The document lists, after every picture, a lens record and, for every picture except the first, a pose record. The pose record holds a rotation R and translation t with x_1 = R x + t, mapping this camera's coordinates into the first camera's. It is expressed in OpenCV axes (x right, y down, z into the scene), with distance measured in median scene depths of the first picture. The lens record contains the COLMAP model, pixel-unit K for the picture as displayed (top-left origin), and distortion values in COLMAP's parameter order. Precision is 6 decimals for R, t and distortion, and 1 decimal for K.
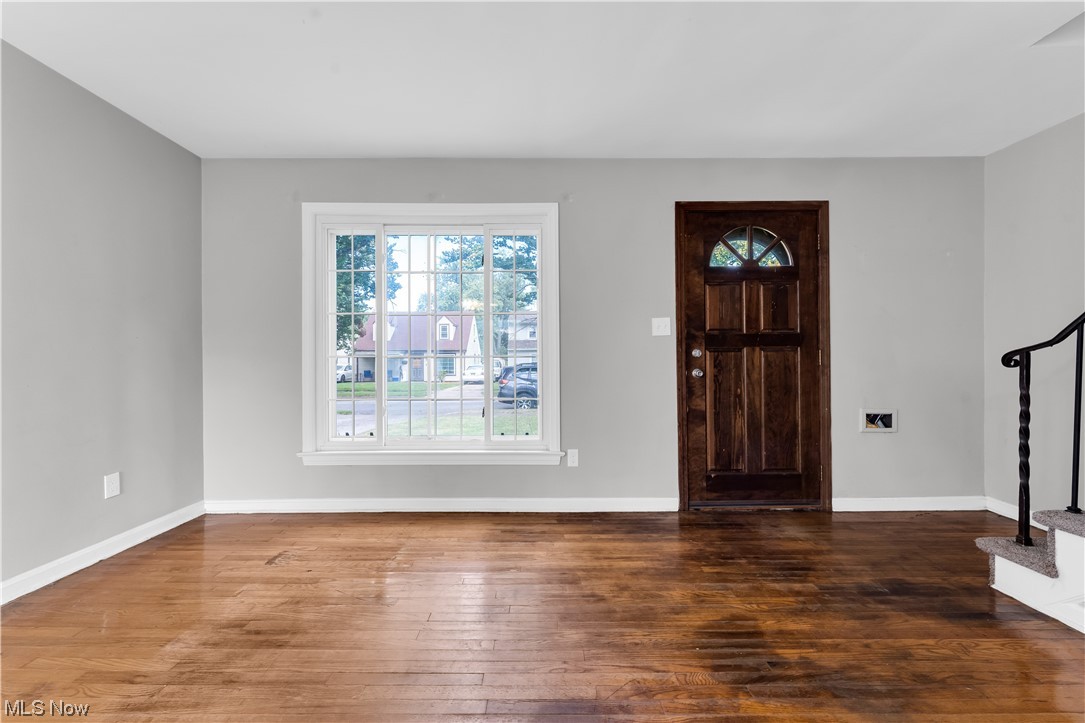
lens RADIAL K [[446.1, 0, 536.2], [0, 446.1, 362.3], [0, 0, 1]] dist [0.002063, 0.000006]
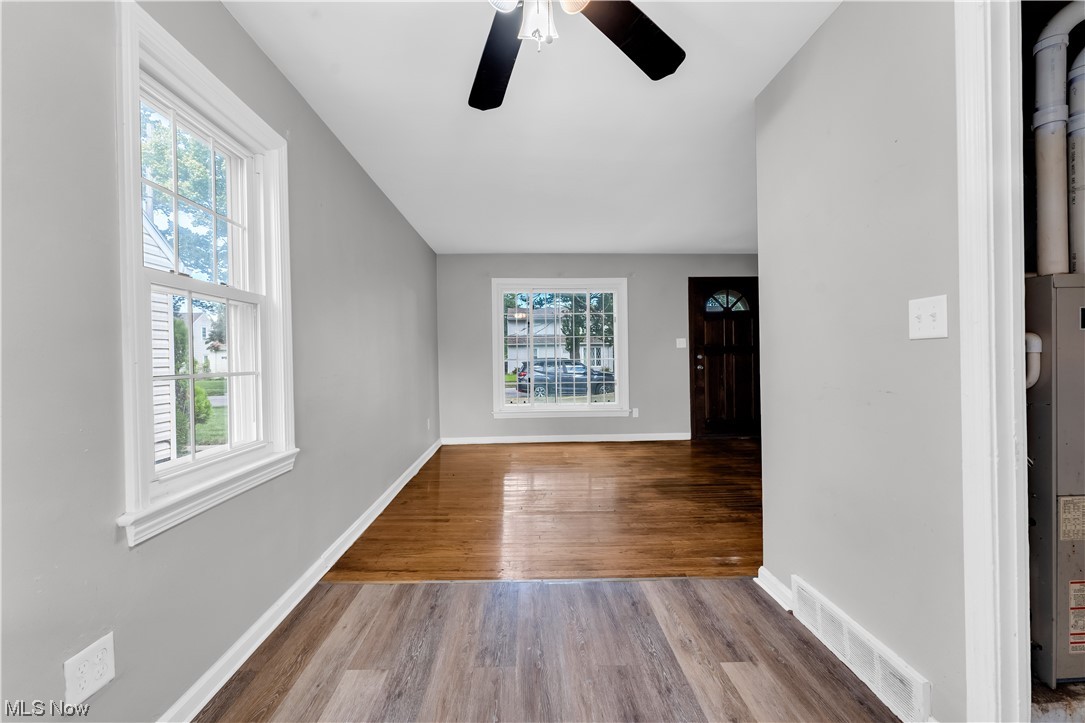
lens RADIAL K [[446.1, 0, 546.6], [0, 446.1, 360.1], [0, 0, 1]] dist [0.002063, 0.000006]
pose [[0.998597, -0.008807, 0.052221, -0.397567], [0.008364, 0.999927, 0.008691, -0.029250], [-0.052293, -0.008242, 0.998598, -0.878560]]
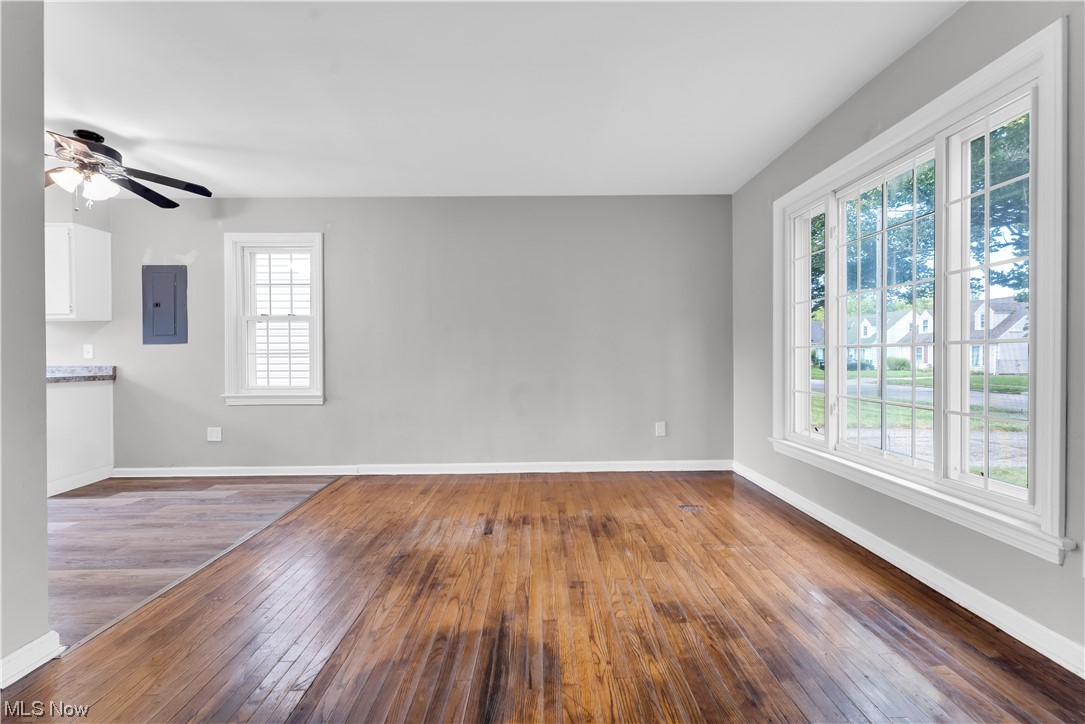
lens RADIAL K [[446.1, 0, 543.0], [0, 446.1, 361.2], [0, 0, 1]] dist [0.002063, 0.000006]
pose [[-0.000808, 0.014333, -0.999897, 0.541096], [0.008334, 0.999863, 0.014325, -0.000690], [0.999965, -0.008322, -0.000928, 0.453610]]
